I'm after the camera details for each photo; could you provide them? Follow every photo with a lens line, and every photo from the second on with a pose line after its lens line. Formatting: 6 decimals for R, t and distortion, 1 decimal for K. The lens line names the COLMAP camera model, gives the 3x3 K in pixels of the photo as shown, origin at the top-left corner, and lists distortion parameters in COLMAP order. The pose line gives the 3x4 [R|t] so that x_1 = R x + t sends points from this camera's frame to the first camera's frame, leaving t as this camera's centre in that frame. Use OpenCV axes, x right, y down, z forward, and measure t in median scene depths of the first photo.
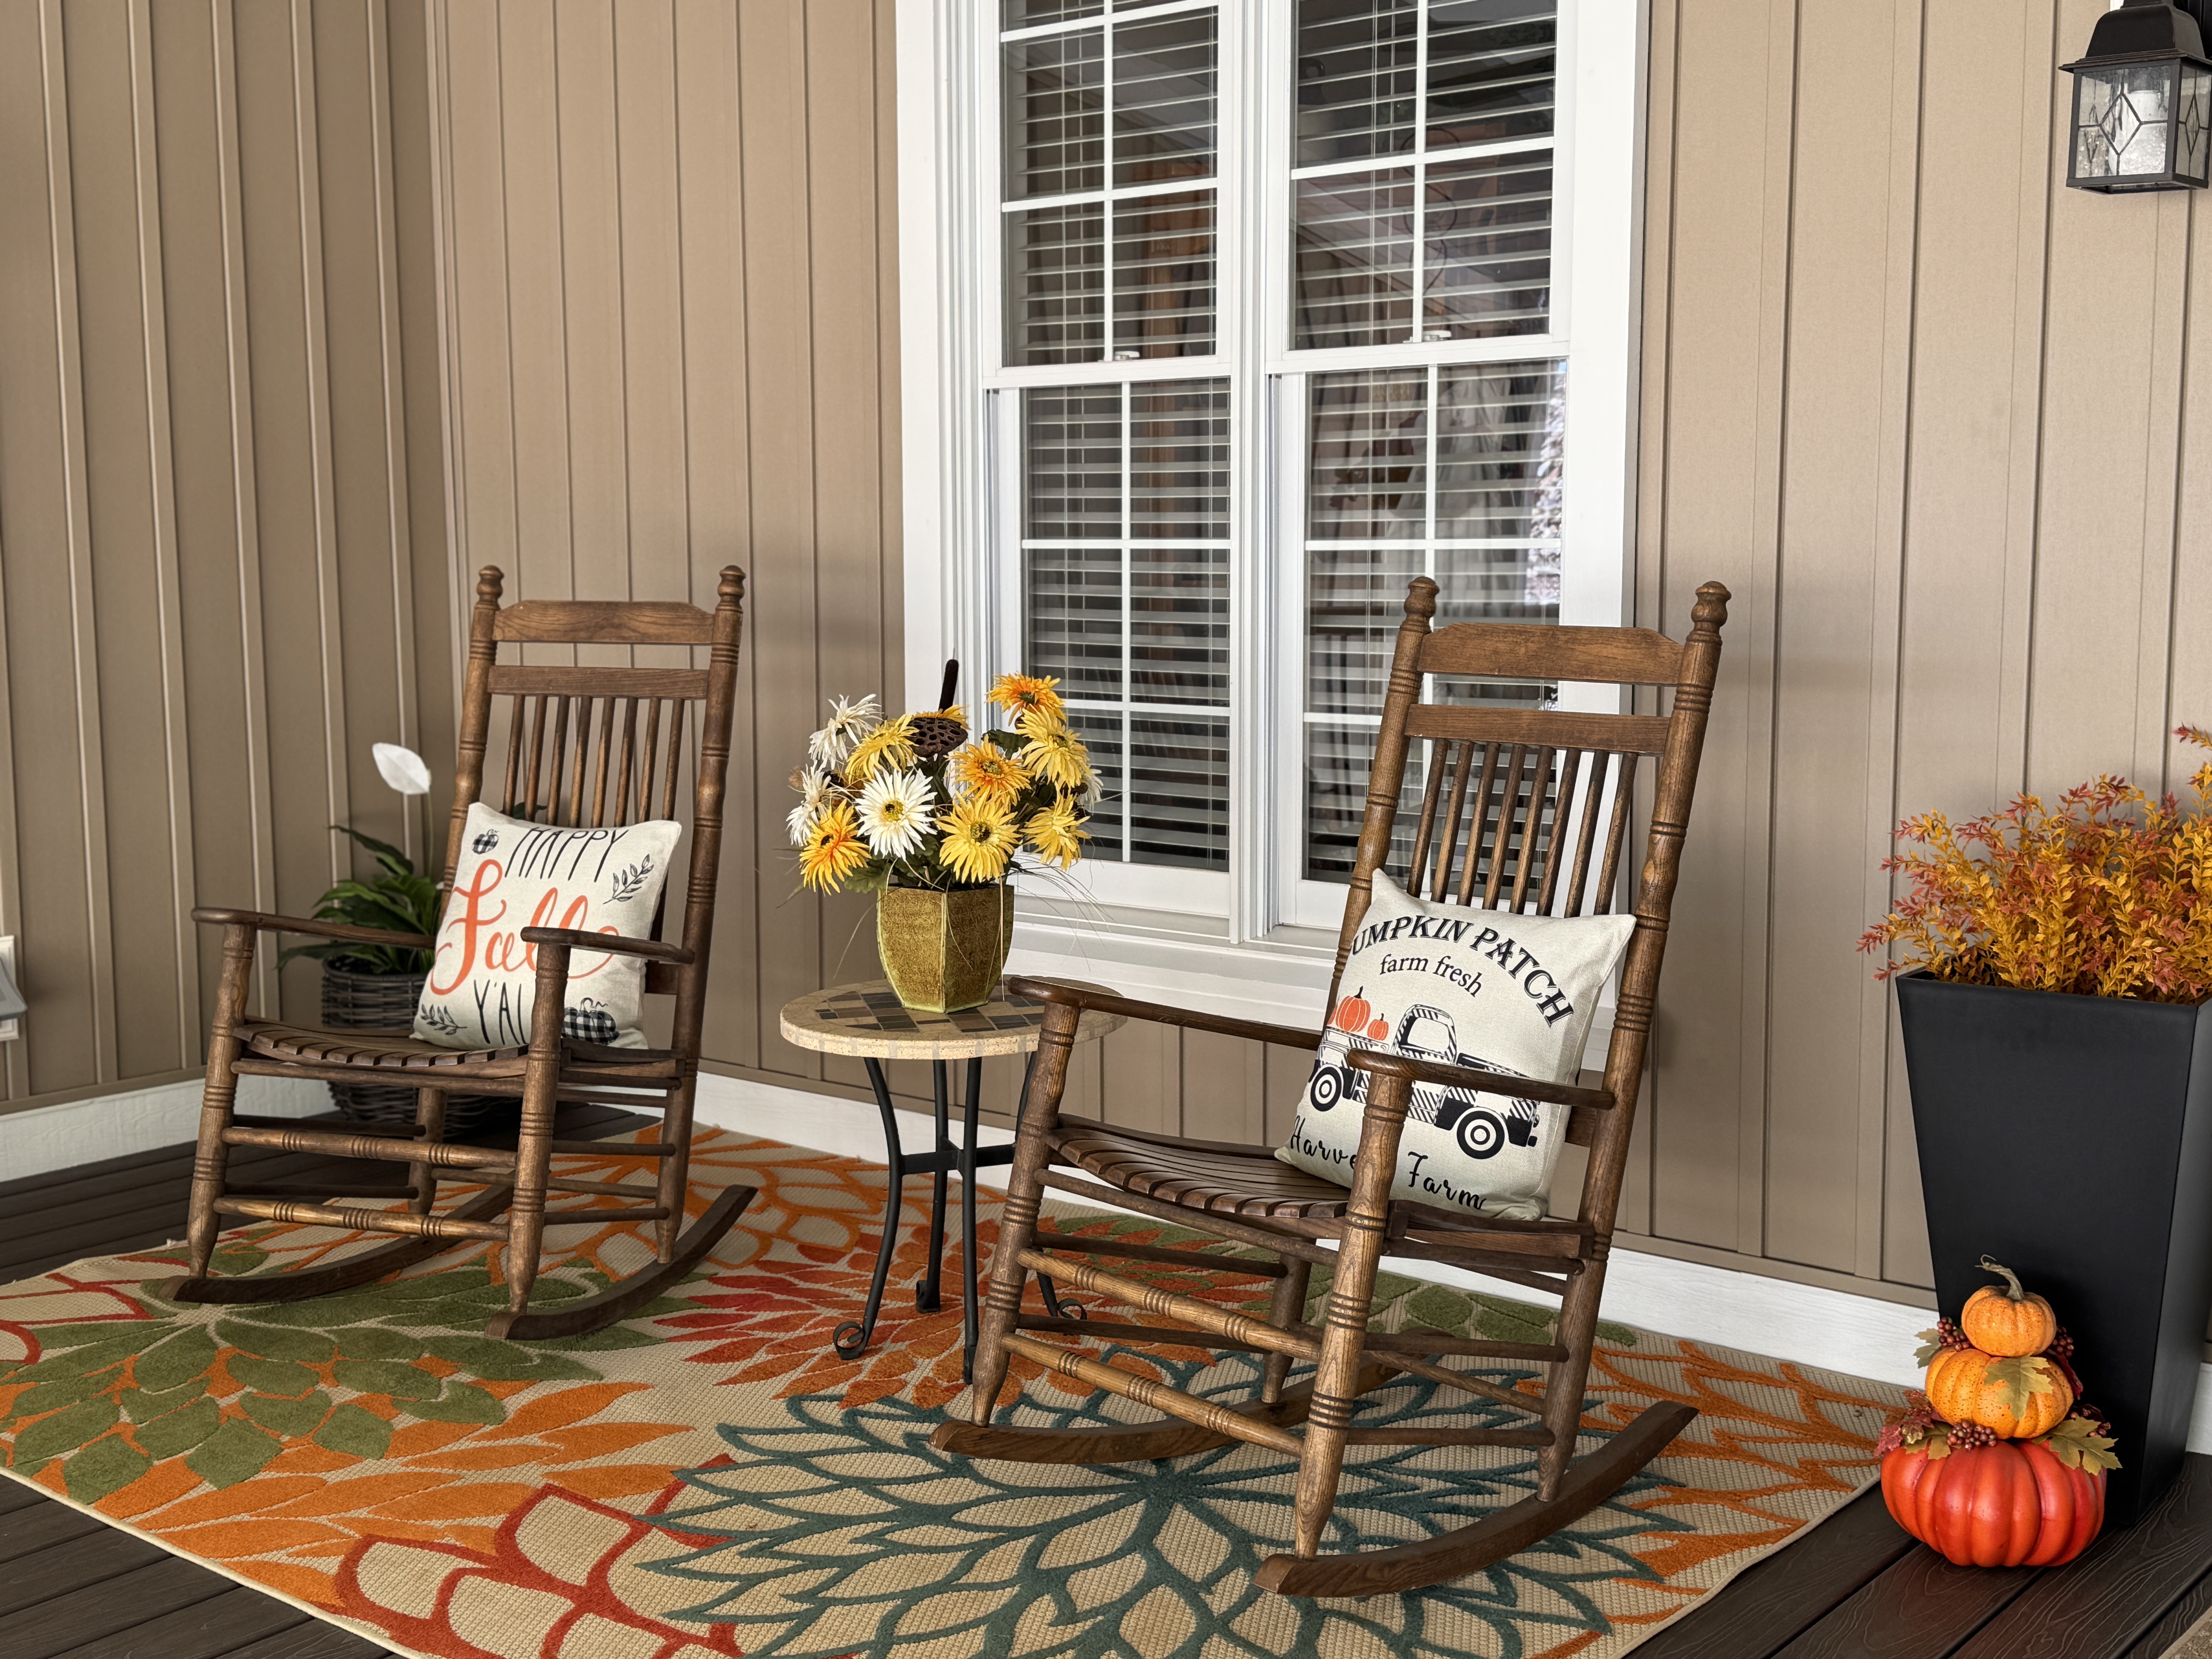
lens RADIAL K [[2632.3, 0, 1114.2], [0, 2632.3, 830.6], [0, 0, 1]] dist [0.117400, 0.000000]
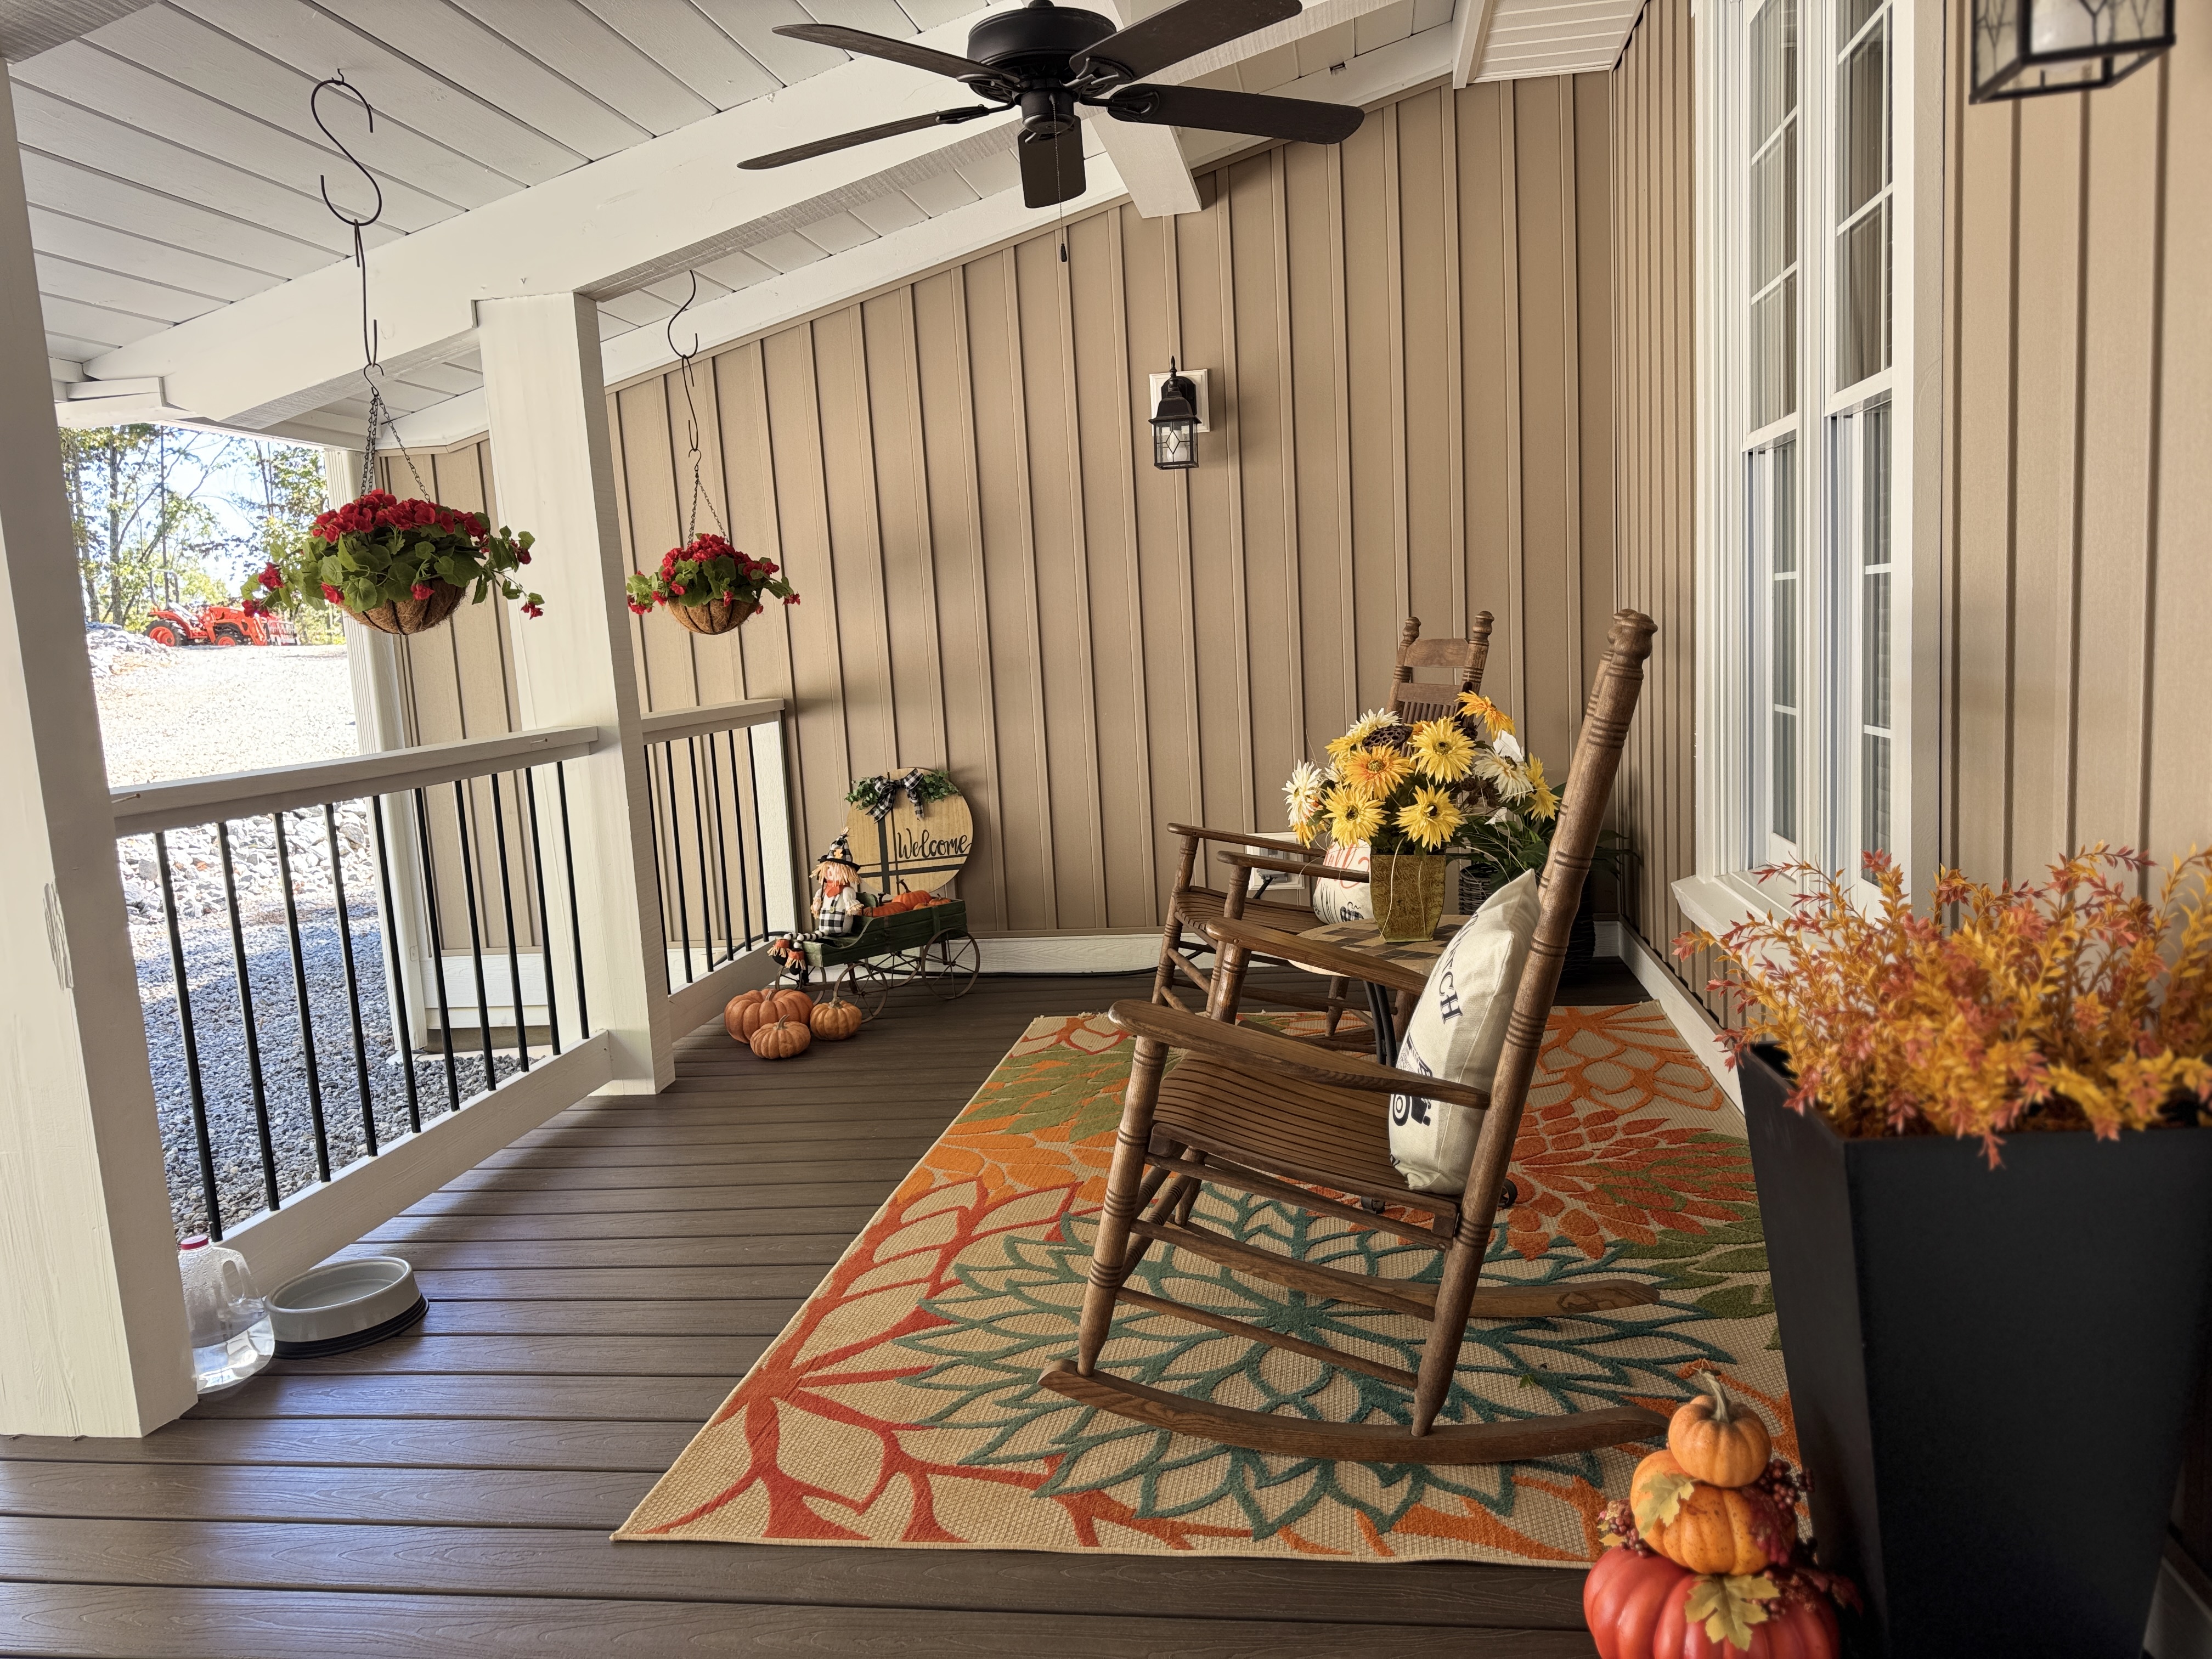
lens RADIAL K [[1576.7, 0, 1117.4], [0, 1576.7, 822.8], [0, 0, 1]] dist [0.049659, -0.063499]
pose [[0.514875, 0.084739, -0.853067, 0.656688], [-0.053049, 0.996345, 0.066953, -0.047006], [0.855622, 0.010782, 0.517489, 0.541082]]
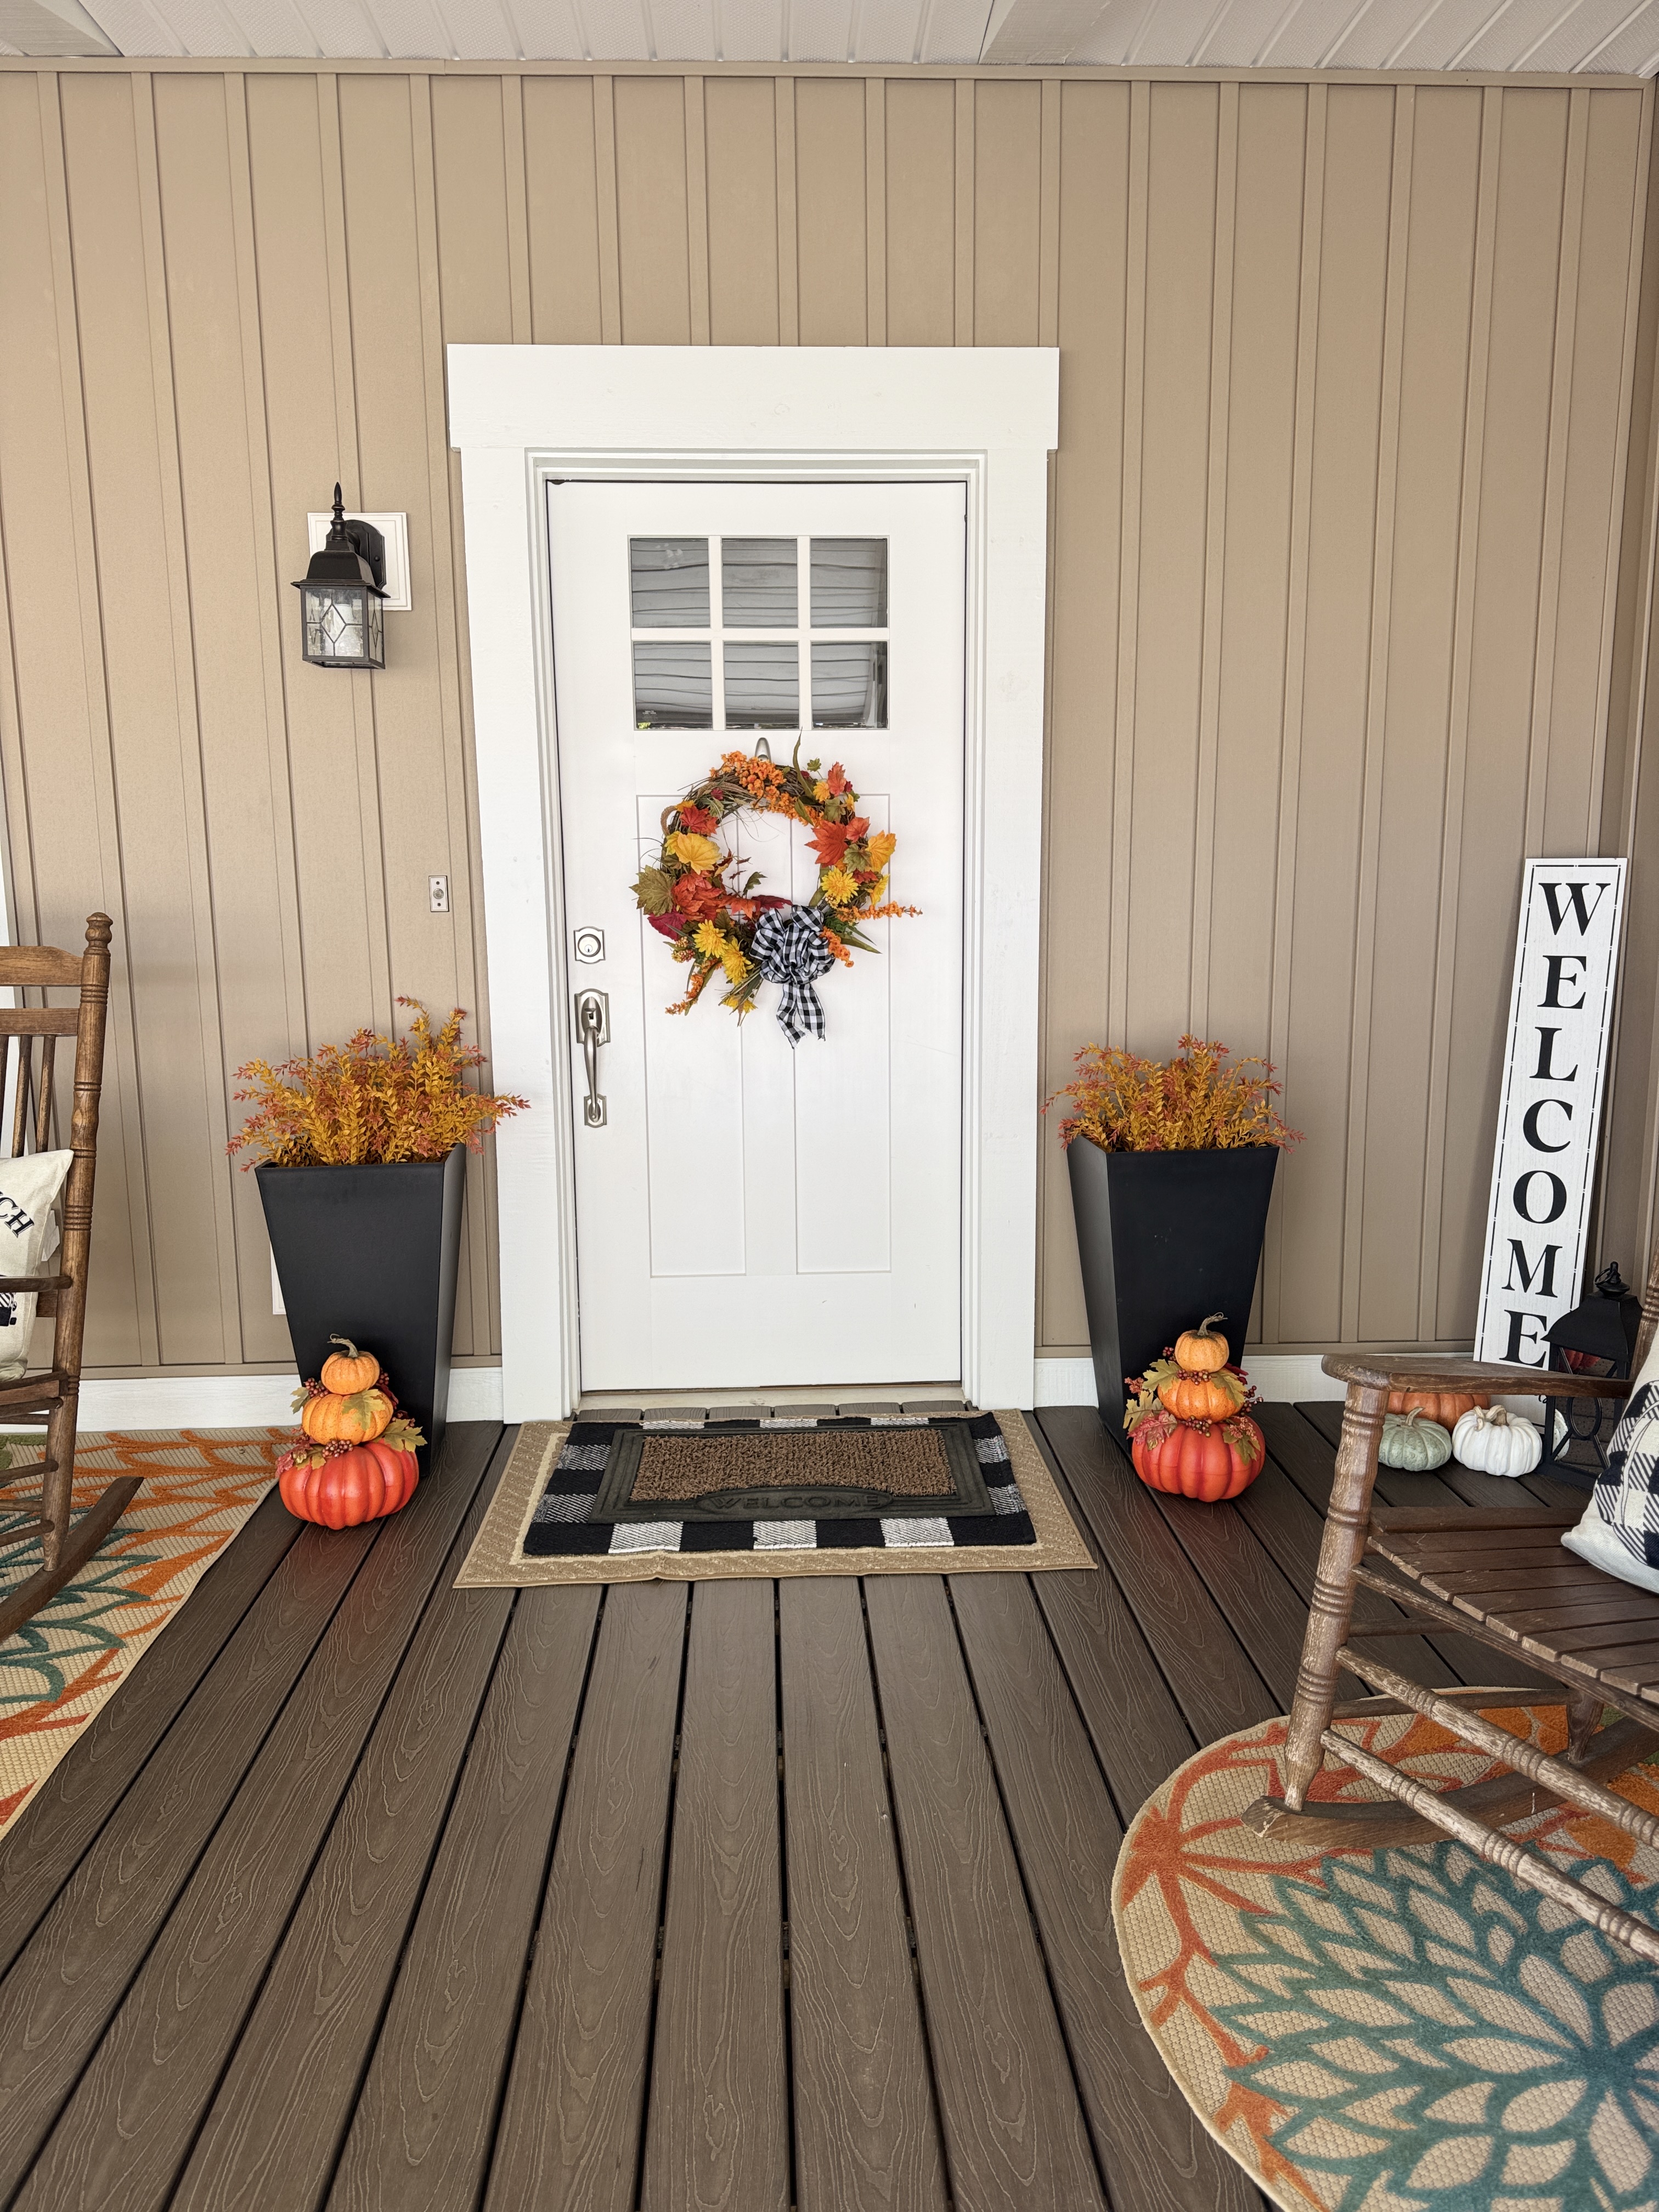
lens RADIAL K [[1576.7, 0, 820.3], [0, 1576.7, 1116.2], [0, 0, 1]] dist [0.049659, -0.063499]
pose [[0.746345, -0.107887, 0.656756, -0.061535], [0.085943, 0.994135, 0.065643, -0.007248], [-0.659987, 0.007452, 0.751240, 0.097208]]
